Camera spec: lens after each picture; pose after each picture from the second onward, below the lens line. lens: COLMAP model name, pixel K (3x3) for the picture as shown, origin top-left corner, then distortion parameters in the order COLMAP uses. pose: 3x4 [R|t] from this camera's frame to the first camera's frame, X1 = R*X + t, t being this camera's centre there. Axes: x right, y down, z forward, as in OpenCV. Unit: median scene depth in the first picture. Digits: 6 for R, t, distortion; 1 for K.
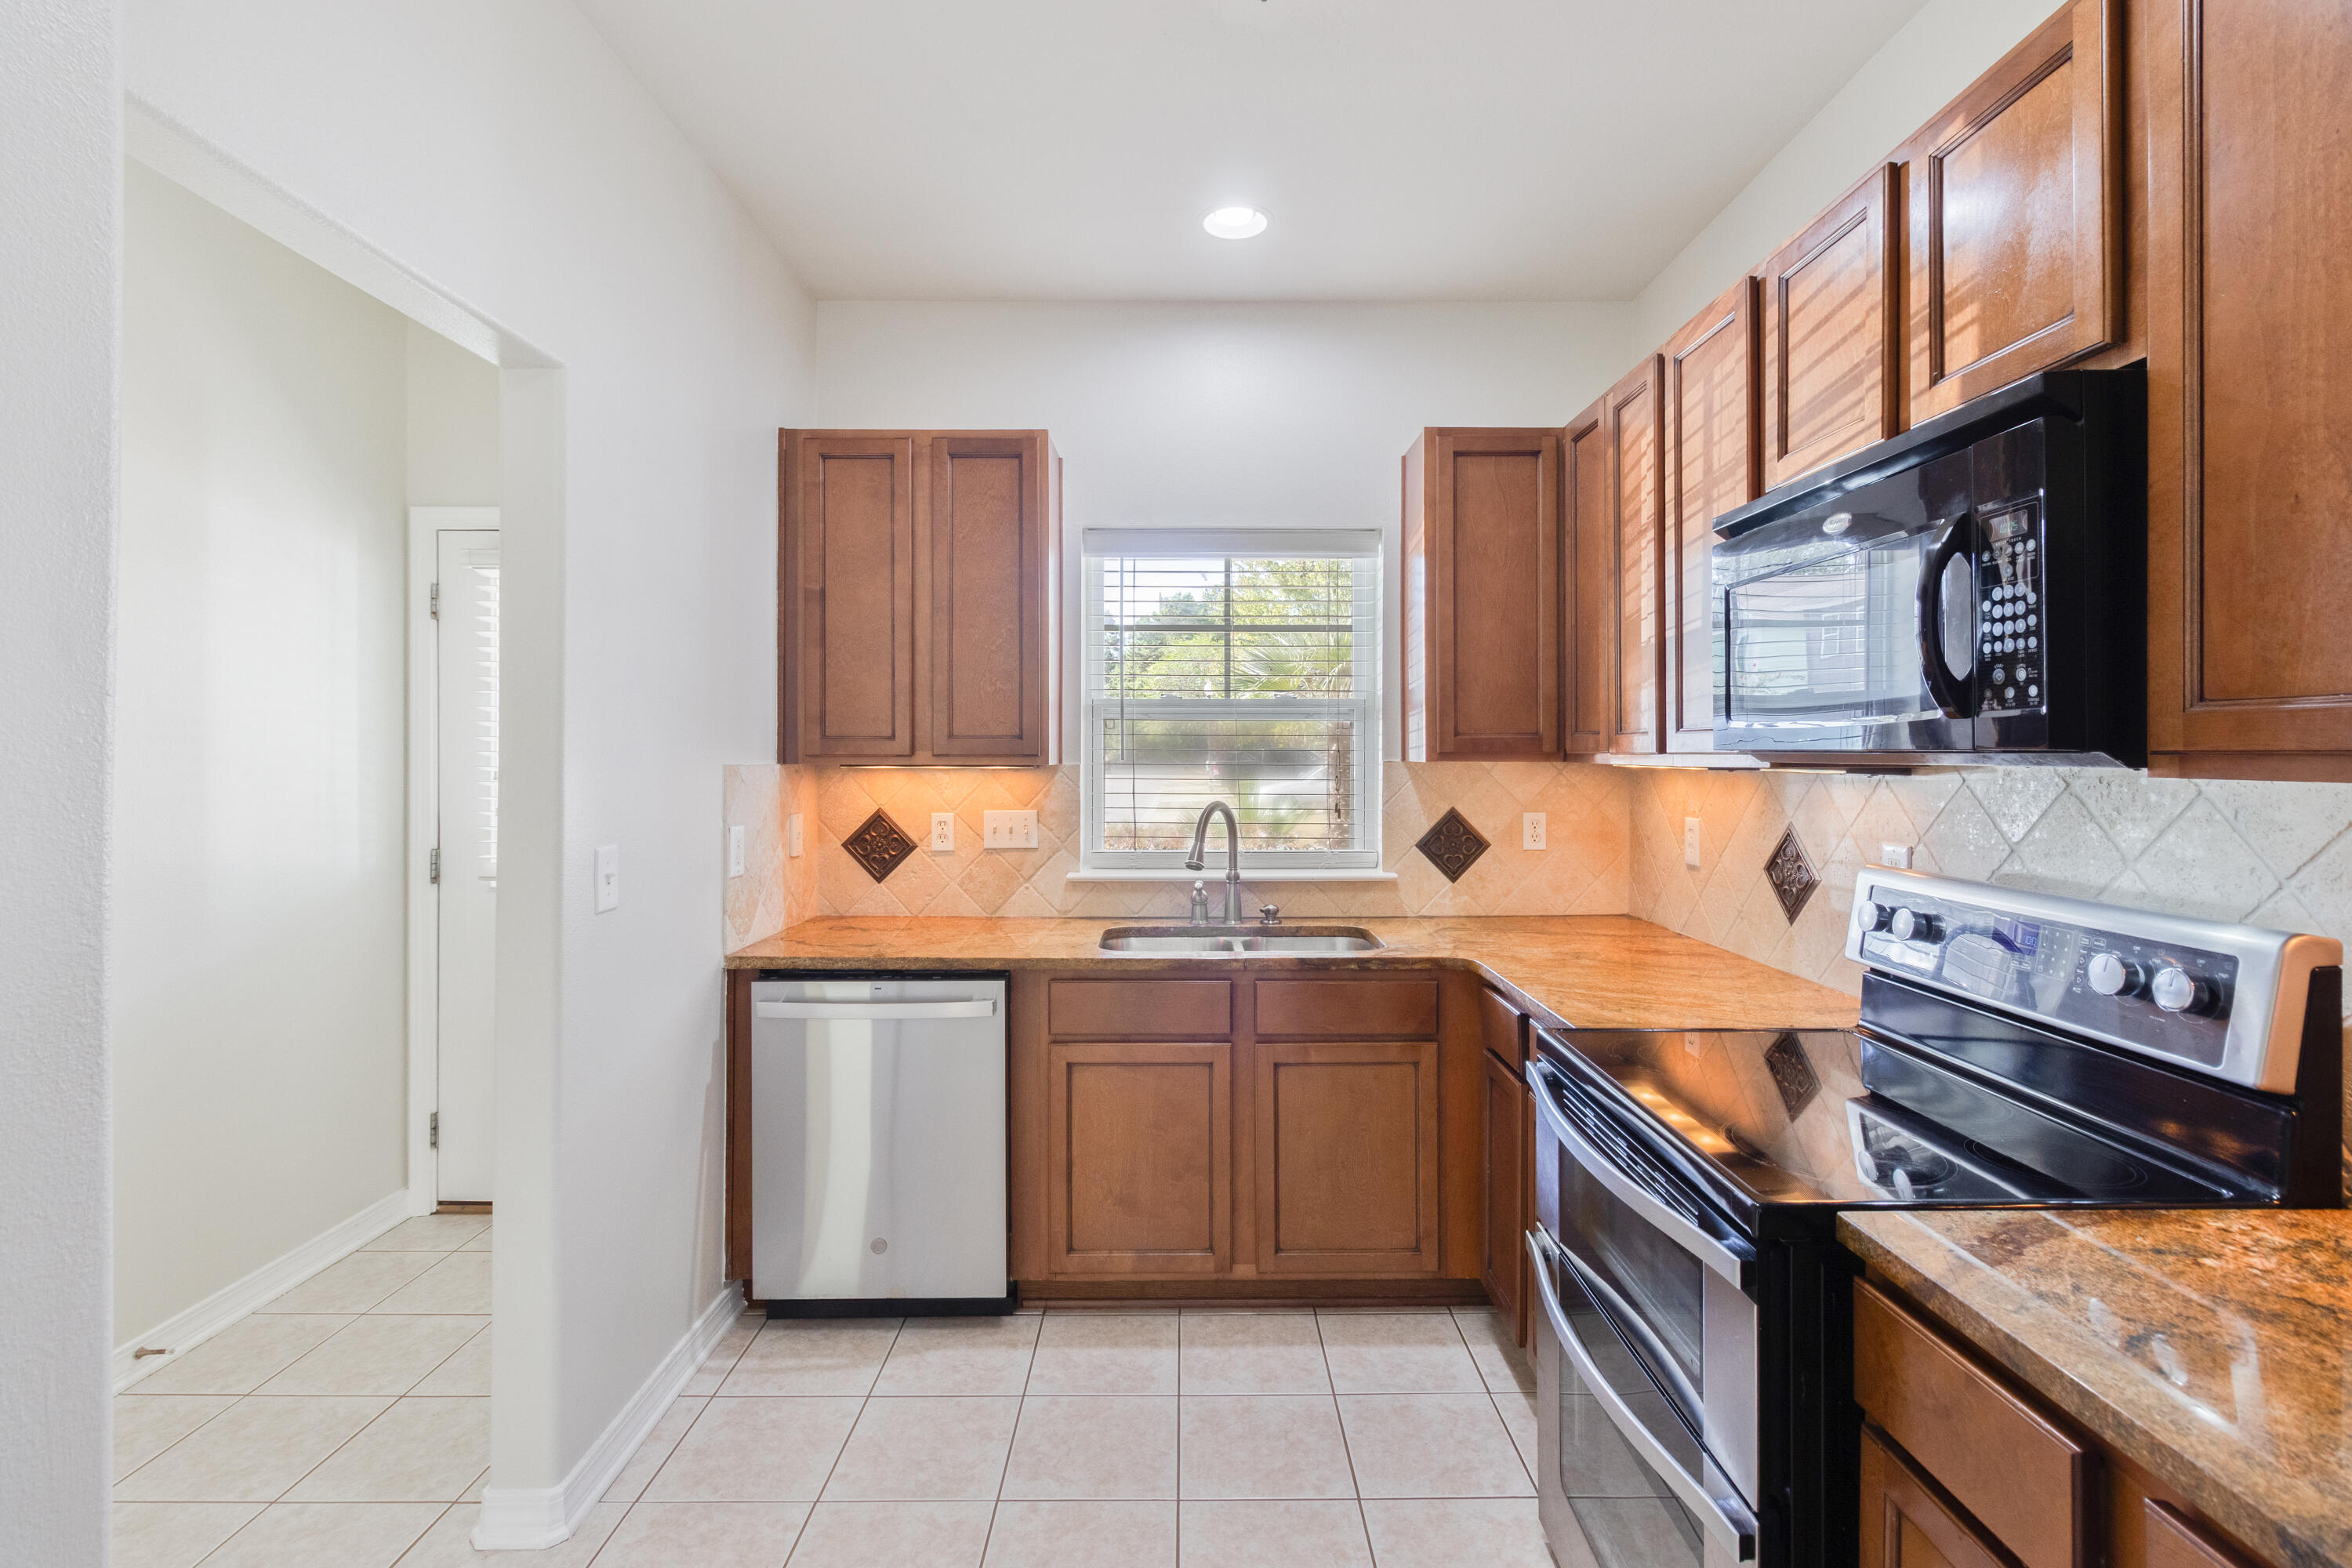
lens RADIAL K [[1079.2, 0, 1188.9], [0, 1079.2, 761.3], [0, 0, 1]] dist [-0.000285, -0.000052]
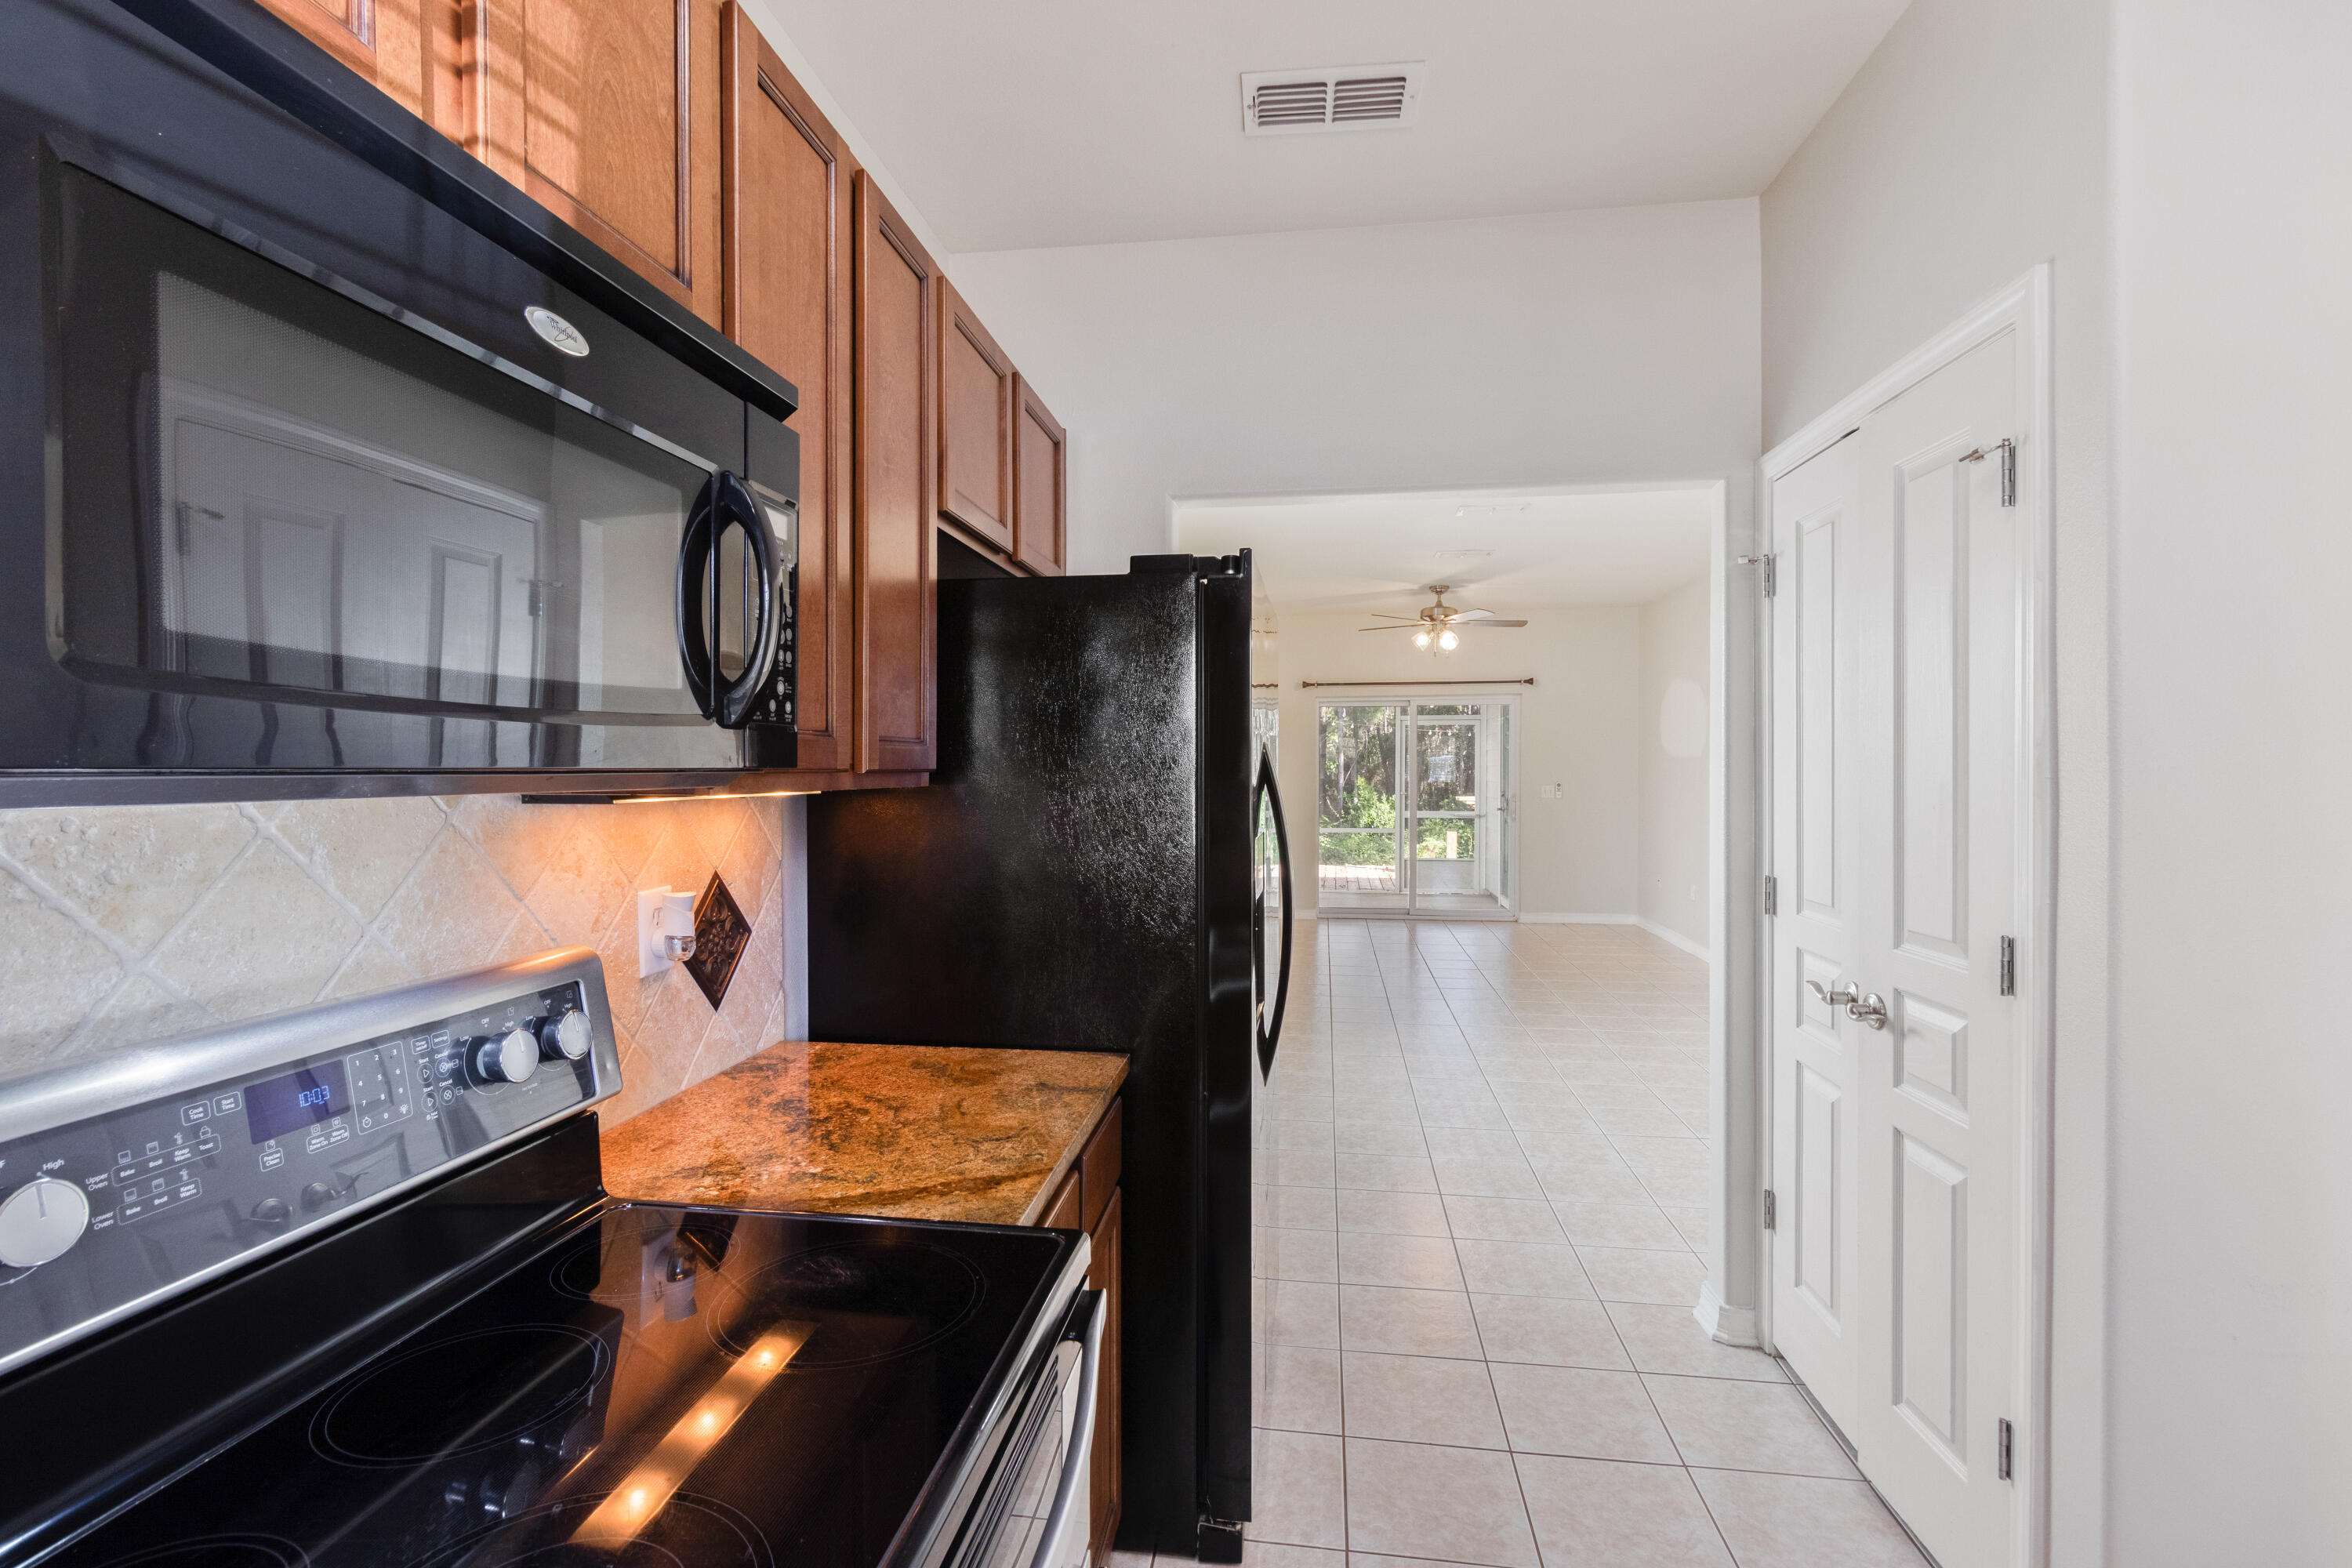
lens RADIAL K [[1079.2, 0, 1172.9], [0, 1079.2, 773.3], [0, 0, 1]] dist [-0.000285, -0.000052]
pose [[-0.989776, 0.002802, 0.142606, 0.338693], [0.004369, 0.999933, 0.010679, -0.016206], [-0.142566, 0.011193, -0.989722, 2.156401]]
